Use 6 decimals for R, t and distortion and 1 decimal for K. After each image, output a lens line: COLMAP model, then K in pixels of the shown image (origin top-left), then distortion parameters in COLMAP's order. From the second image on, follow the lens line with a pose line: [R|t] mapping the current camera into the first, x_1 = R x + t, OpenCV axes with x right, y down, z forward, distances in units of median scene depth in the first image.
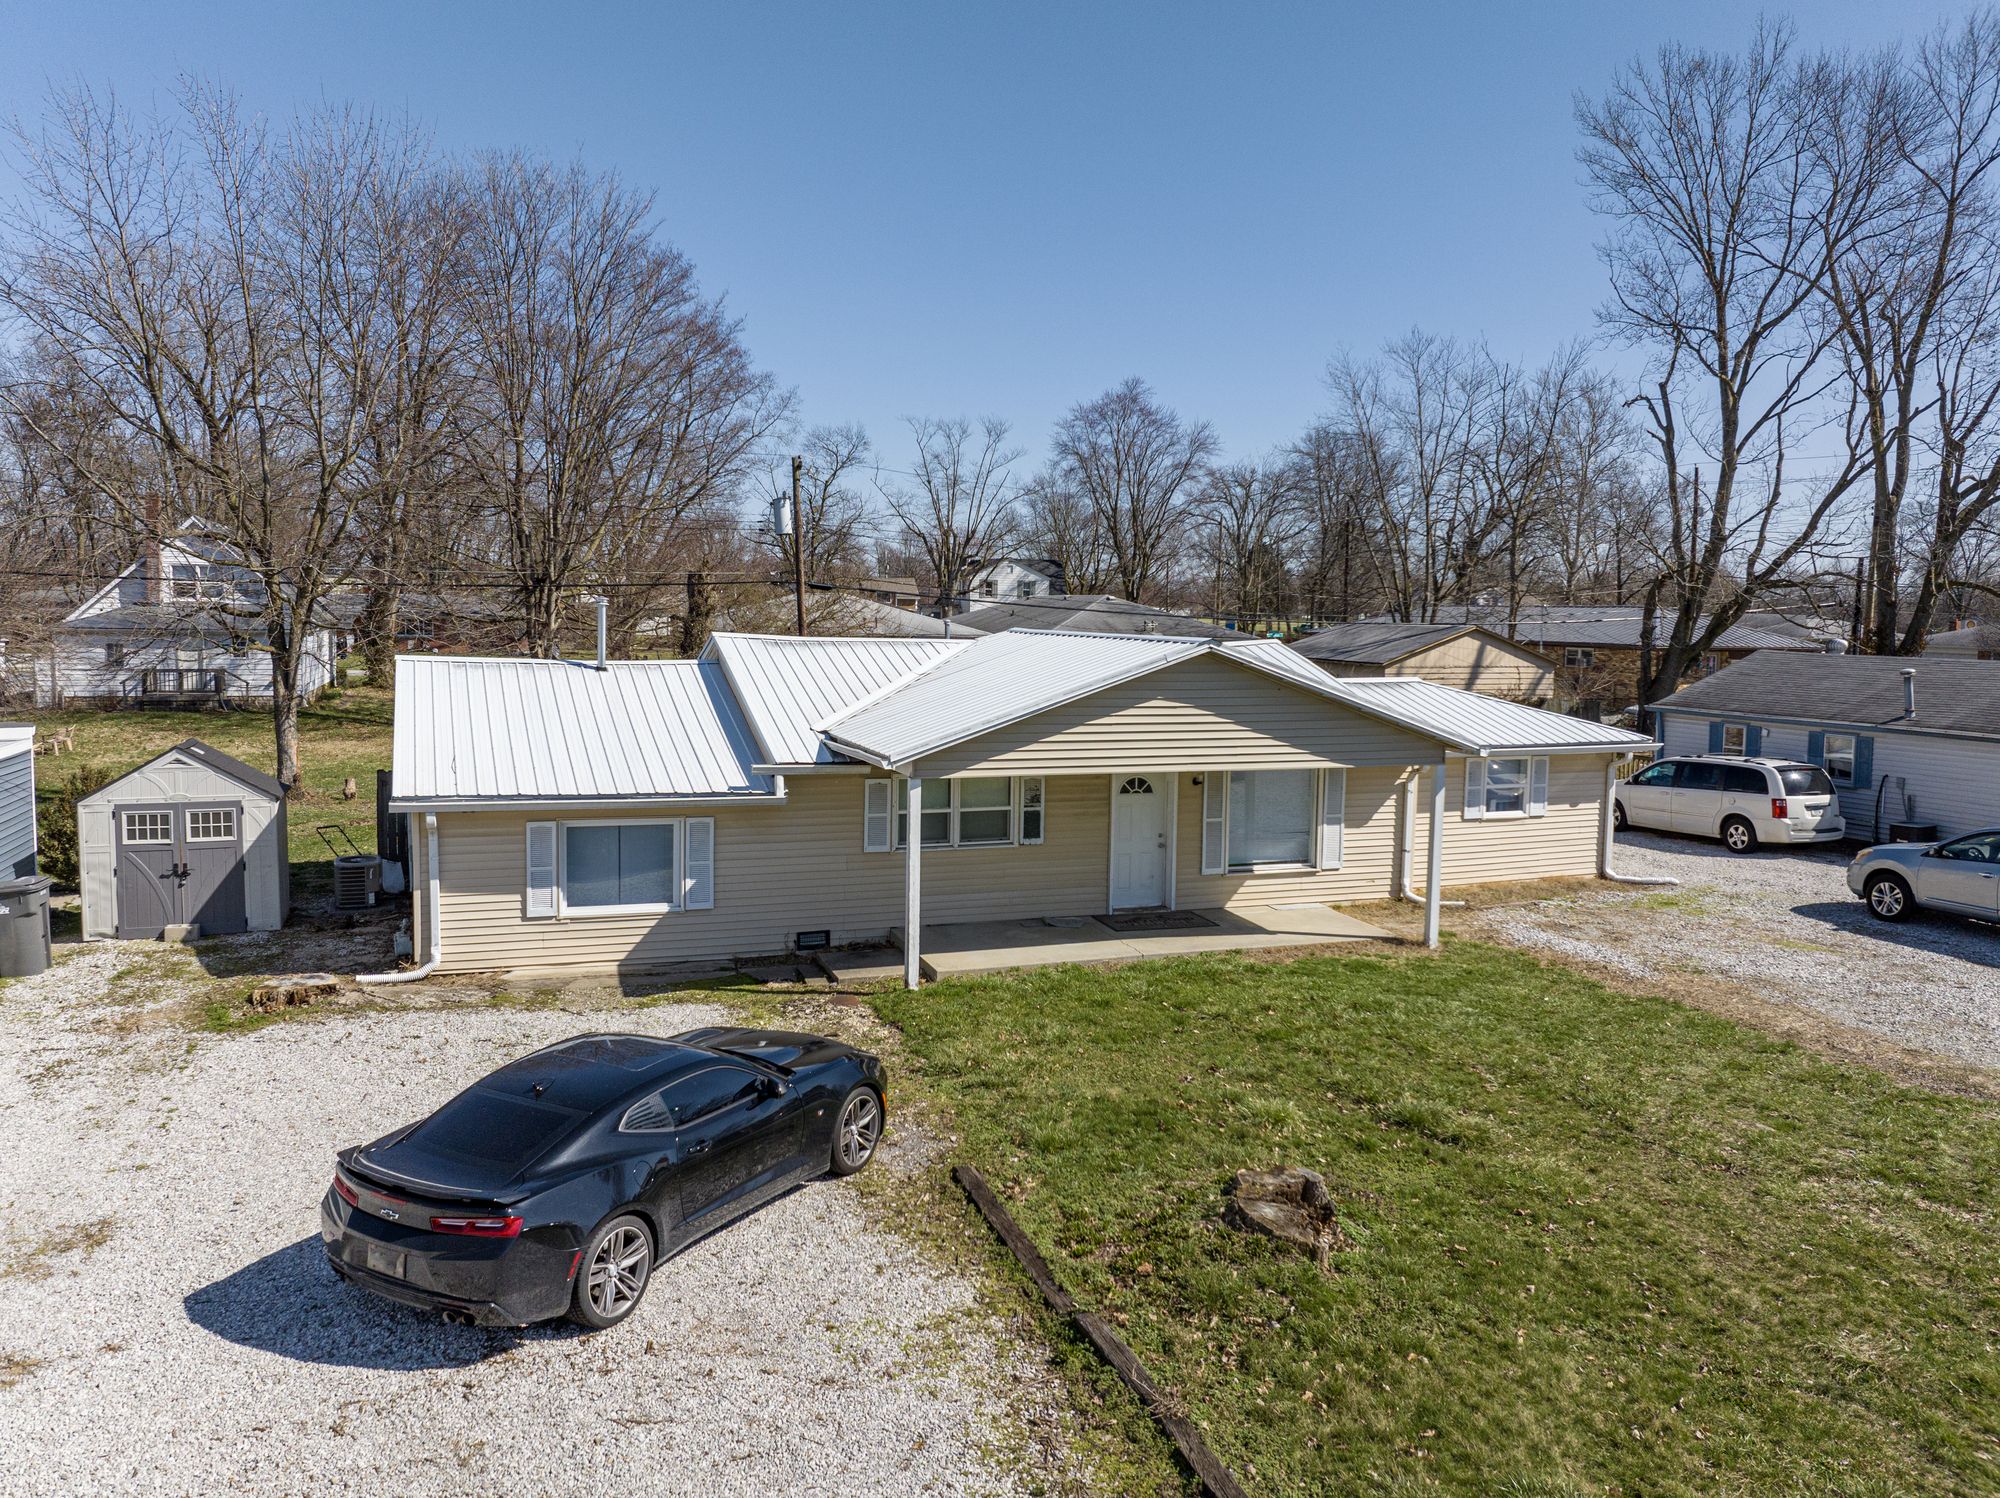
lens RADIAL K [[1411.6, 0, 1000.0], [0, 1411.6, 749.0], [0, 0, 1]] dist [-0.039521, 0.002690]
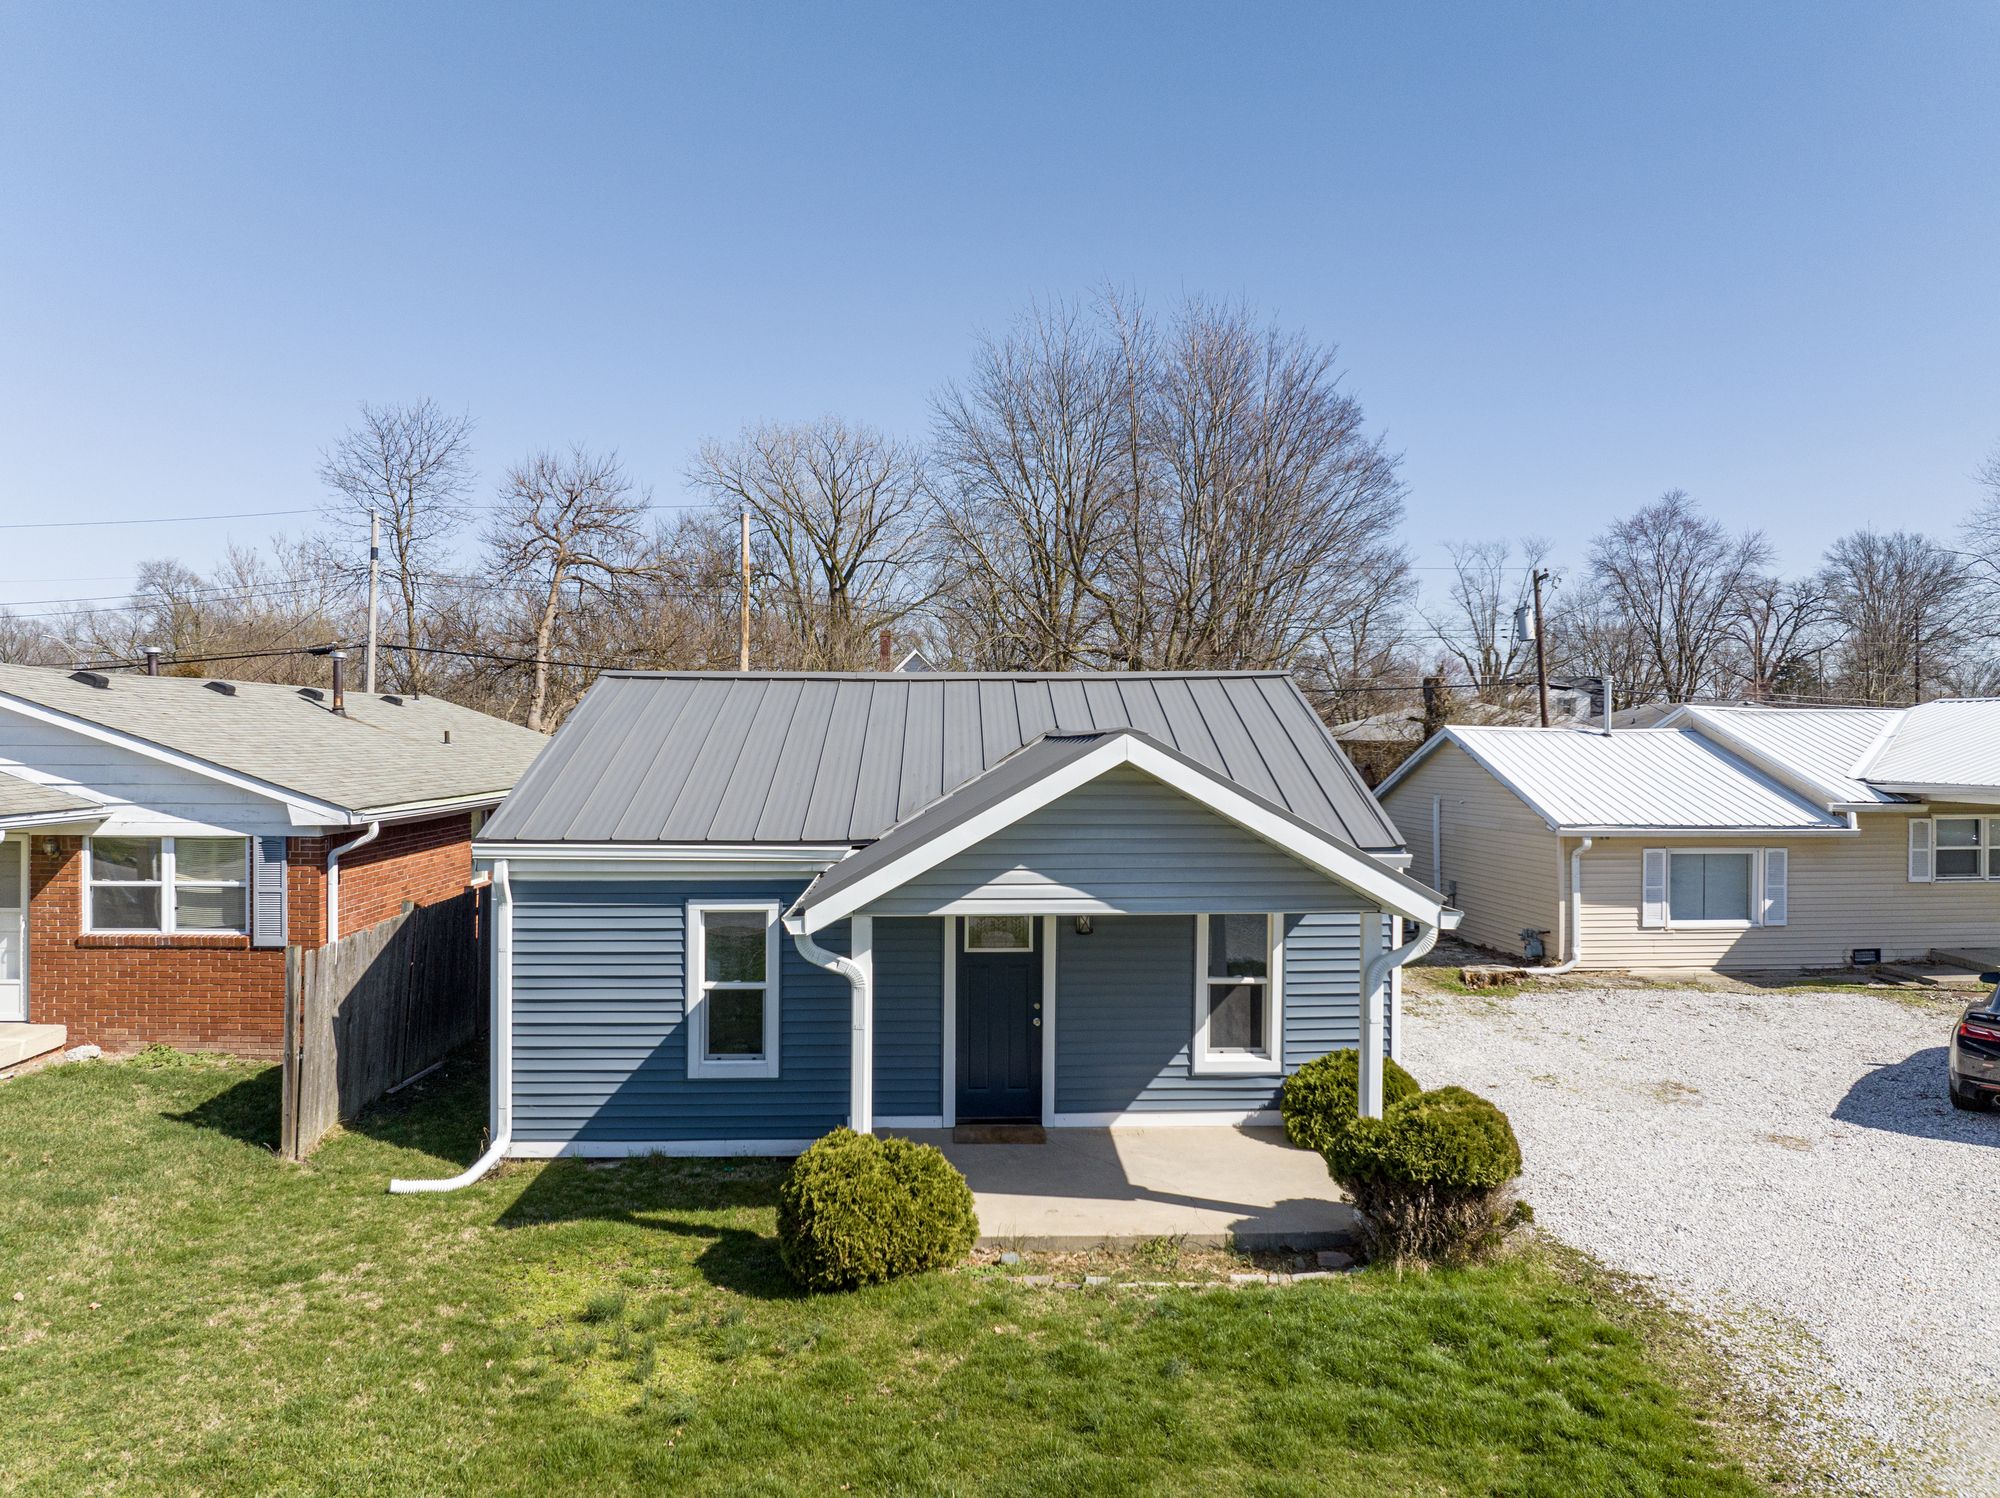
lens RADIAL K [[1411.6, 0, 1000.0], [0, 1411.6, 749.0], [0, 0, 1]] dist [-0.039521, 0.002690]
pose [[0.958924, -0.014849, -0.283275, -0.252507], [-0.012163, 0.995558, -0.093359, 0.041324], [0.283403, 0.092970, 0.954484, -0.162345]]
